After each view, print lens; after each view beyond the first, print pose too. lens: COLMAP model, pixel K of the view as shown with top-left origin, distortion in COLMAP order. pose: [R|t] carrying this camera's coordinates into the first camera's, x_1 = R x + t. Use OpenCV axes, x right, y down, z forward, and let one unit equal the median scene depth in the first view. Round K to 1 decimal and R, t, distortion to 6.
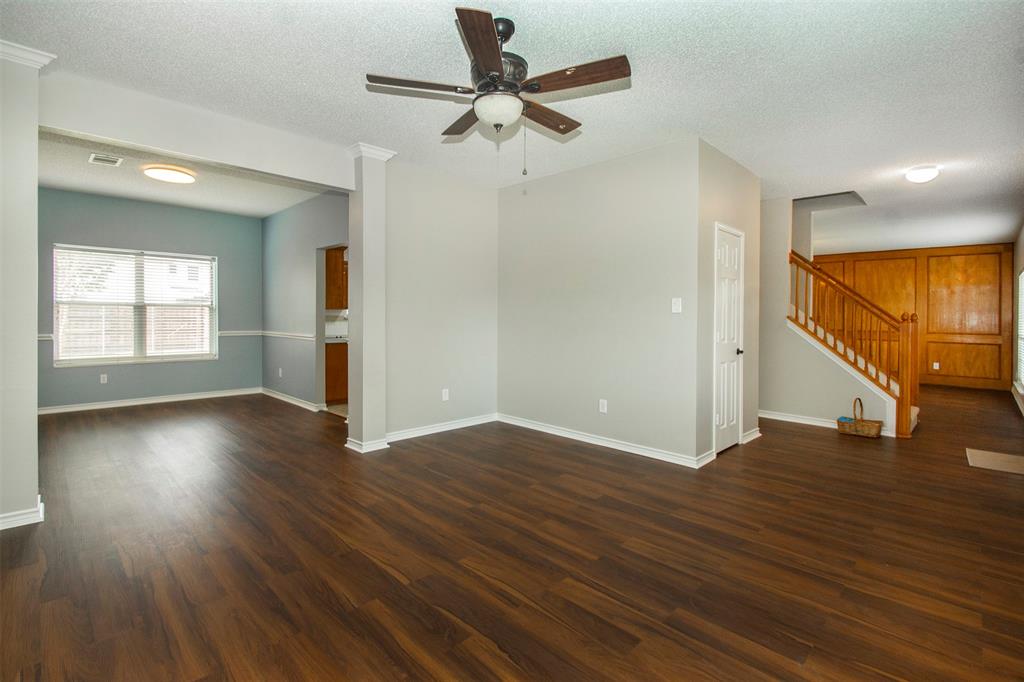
lens RADIAL K [[464.3, 0, 512.9], [0, 464.3, 316.5], [0, 0, 1]] dist [-0.000593, -0.000420]
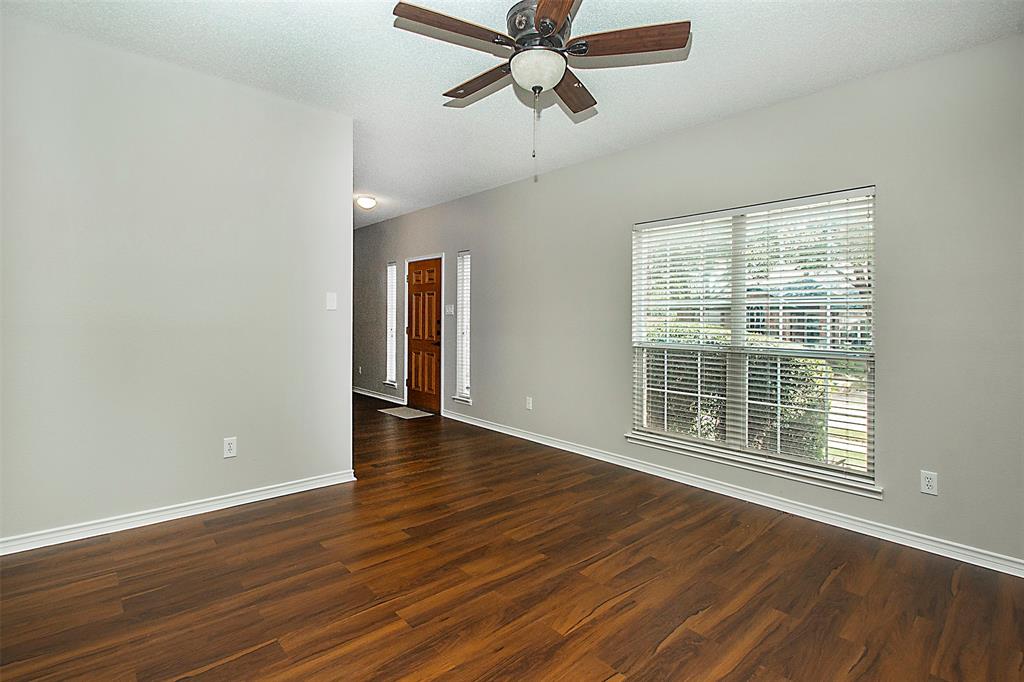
lens RADIAL K [[464.3, 0, 512.9], [0, 464.3, 316.5], [0, 0, 1]] dist [-0.000593, -0.000420]
pose [[0.092329, -0.002614, 0.995725, -0.837626], [-0.014730, 0.999884, 0.003991, -0.037282], [-0.995620, -0.015036, 0.092280, 0.904058]]
